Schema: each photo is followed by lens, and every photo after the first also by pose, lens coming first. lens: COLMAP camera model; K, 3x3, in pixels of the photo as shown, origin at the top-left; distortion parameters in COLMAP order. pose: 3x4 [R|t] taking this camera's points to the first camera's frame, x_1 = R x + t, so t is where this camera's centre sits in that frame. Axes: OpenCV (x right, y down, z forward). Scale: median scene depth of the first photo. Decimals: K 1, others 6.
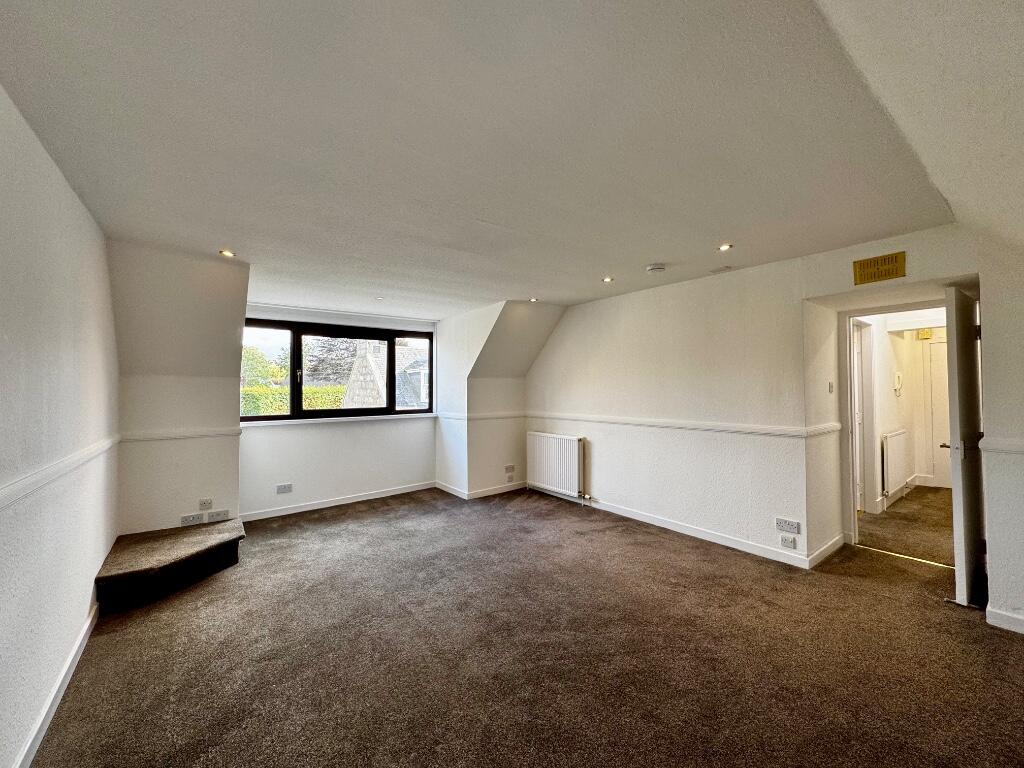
lens RADIAL K [[408.7, 0, 510.6], [0, 408.7, 382.8], [0, 0, 1]] dist [-0.000359, 0.000322]
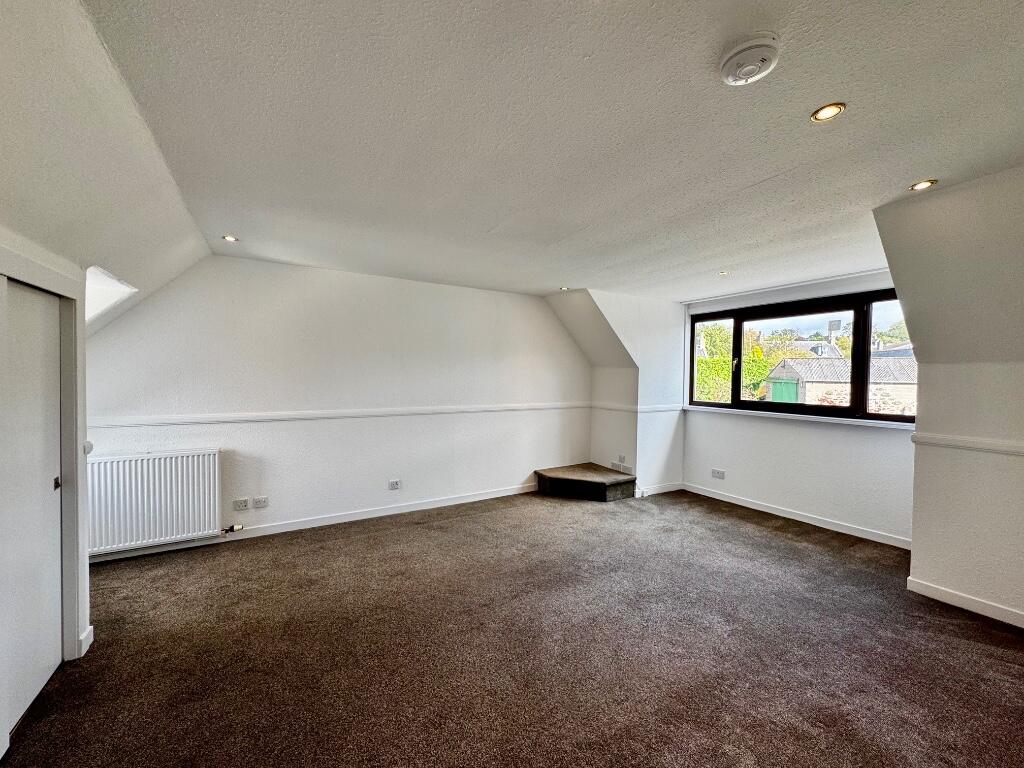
lens RADIAL K [[408.7, 0, 510.6], [0, 408.7, 382.8], [0, 0, 1]] dist [-0.000359, 0.000322]
pose [[-0.109040, 0.032482, -0.993506, 0.506857], [0.010826, 0.999445, 0.031488, -0.009843], [0.993978, -0.007322, -0.109332, 0.570216]]
